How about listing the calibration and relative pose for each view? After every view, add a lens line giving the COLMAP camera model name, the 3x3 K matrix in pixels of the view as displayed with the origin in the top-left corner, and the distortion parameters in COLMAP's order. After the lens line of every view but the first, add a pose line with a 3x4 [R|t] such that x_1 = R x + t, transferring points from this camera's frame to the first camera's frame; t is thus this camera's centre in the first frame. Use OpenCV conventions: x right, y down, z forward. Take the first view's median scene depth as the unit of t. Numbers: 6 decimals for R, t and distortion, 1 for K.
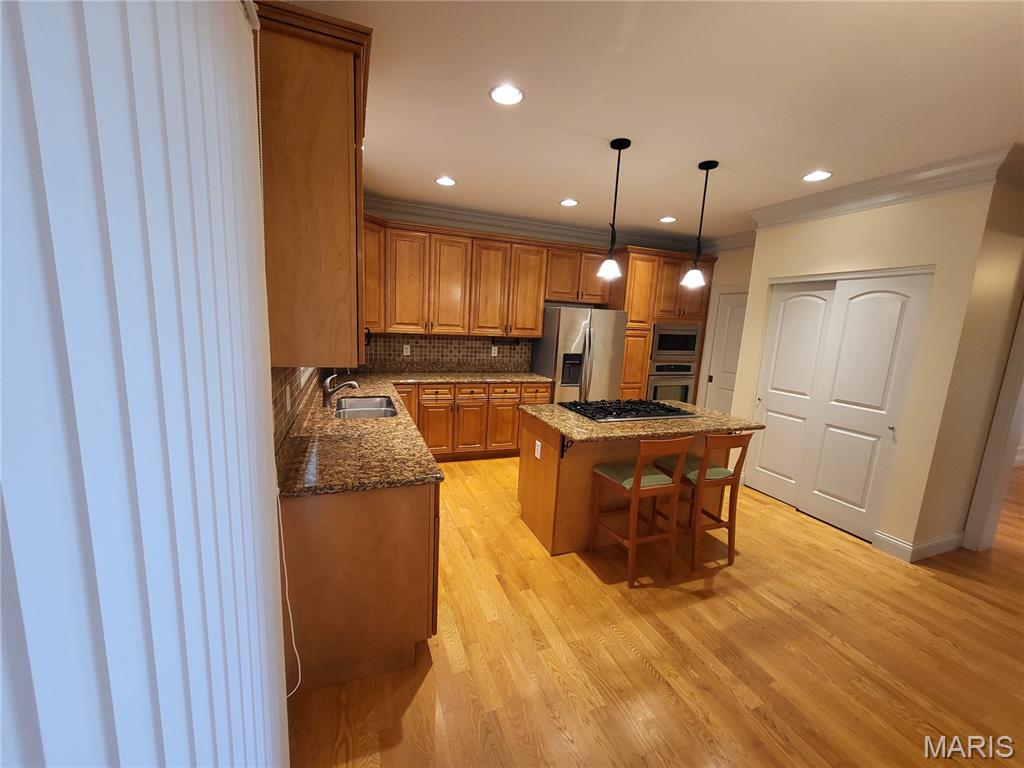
lens RADIAL K [[401.3, 0, 507.0], [0, 401.3, 385.9], [0, 0, 1]] dist [0.004095, -0.001483]
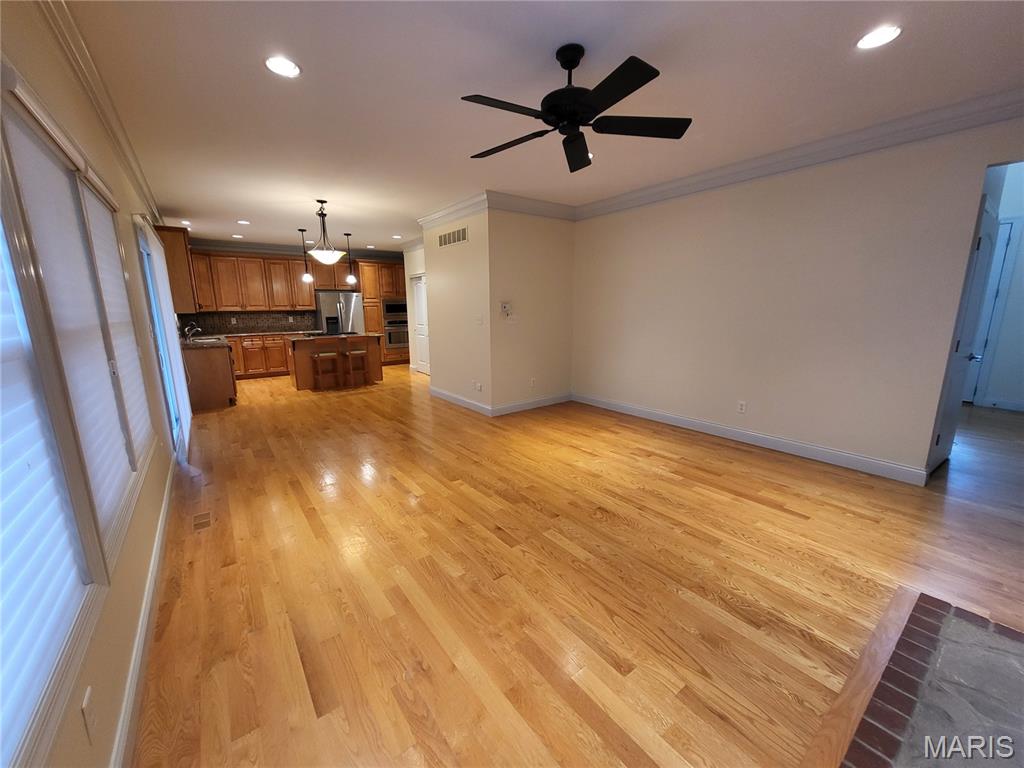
lens RADIAL K [[401.3, 0, 507.9], [0, 401.3, 385.8], [0, 0, 1]] dist [0.004095, -0.001483]
pose [[0.960940, -0.111458, 0.253321, 0.462850], [0.101796, 0.993498, 0.050974, 0.243124], [-0.257356, -0.023196, 0.966038, -1.117574]]
